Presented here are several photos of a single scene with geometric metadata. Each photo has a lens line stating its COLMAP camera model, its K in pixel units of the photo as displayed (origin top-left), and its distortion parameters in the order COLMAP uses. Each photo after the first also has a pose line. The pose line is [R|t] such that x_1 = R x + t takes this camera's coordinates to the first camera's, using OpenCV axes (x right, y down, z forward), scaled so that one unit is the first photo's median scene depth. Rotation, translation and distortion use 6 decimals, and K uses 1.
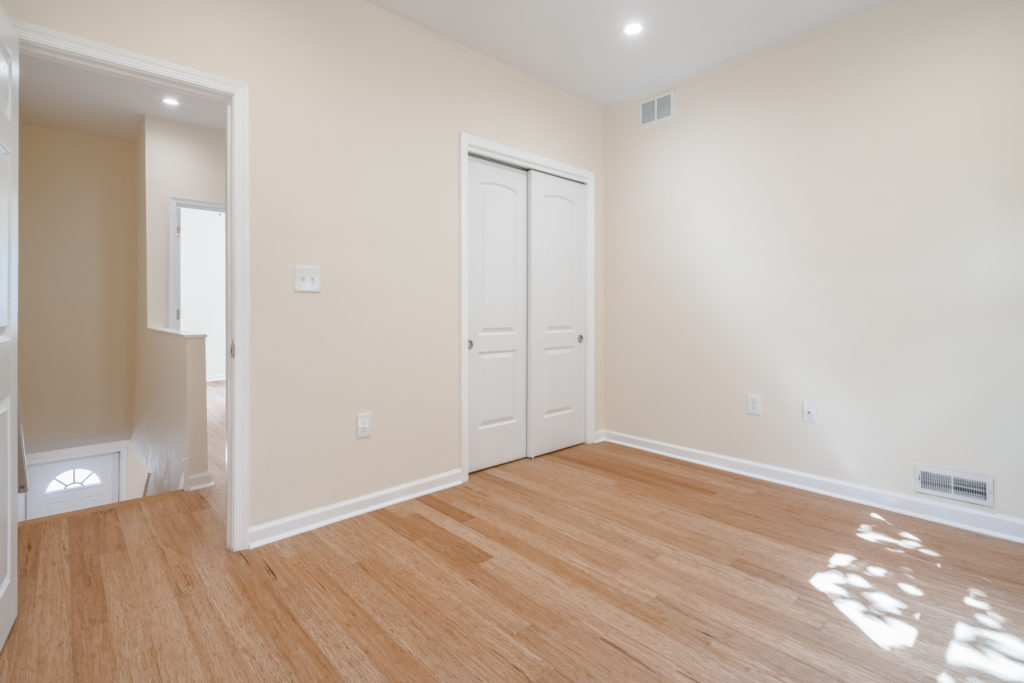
lens RADIAL K [[497.9, 0, 507.4], [0, 497.9, 311.4], [0, 0, 1]] dist [0.001533, -0.000911]
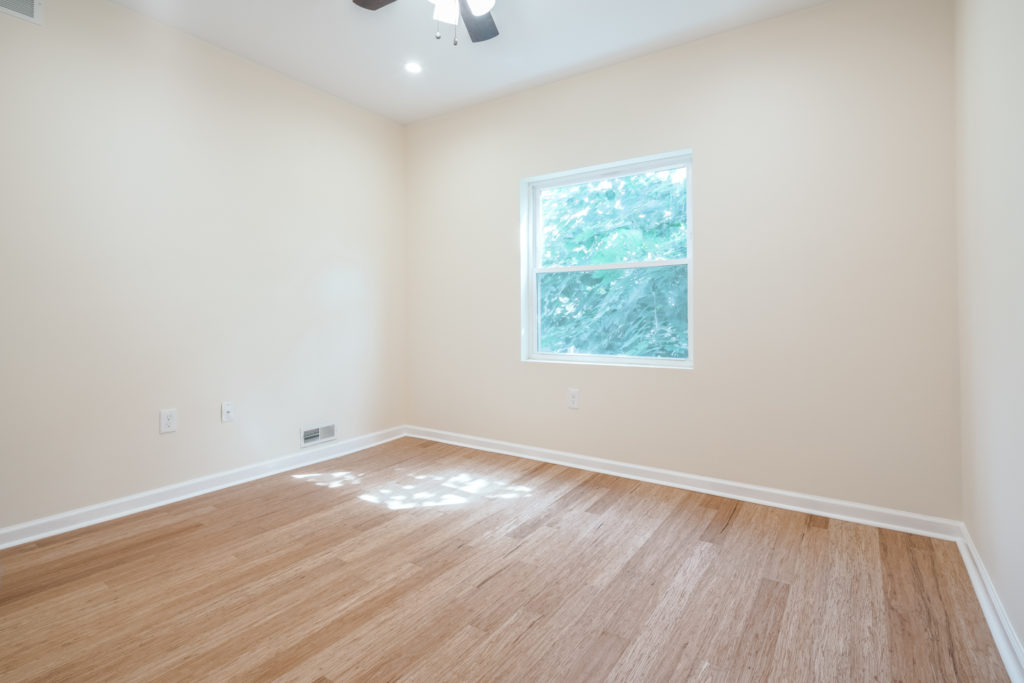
lens RADIAL K [[497.9, 0, 511.4], [0, 497.9, 337.4], [0, 0, 1]] dist [0.001533, -0.000911]
pose [[-0.239518, -0.042044, 0.969981, -0.730249], [0.008748, 0.998928, 0.045459, 0.007221], [-0.970853, 0.019373, -0.238893, 0.912389]]
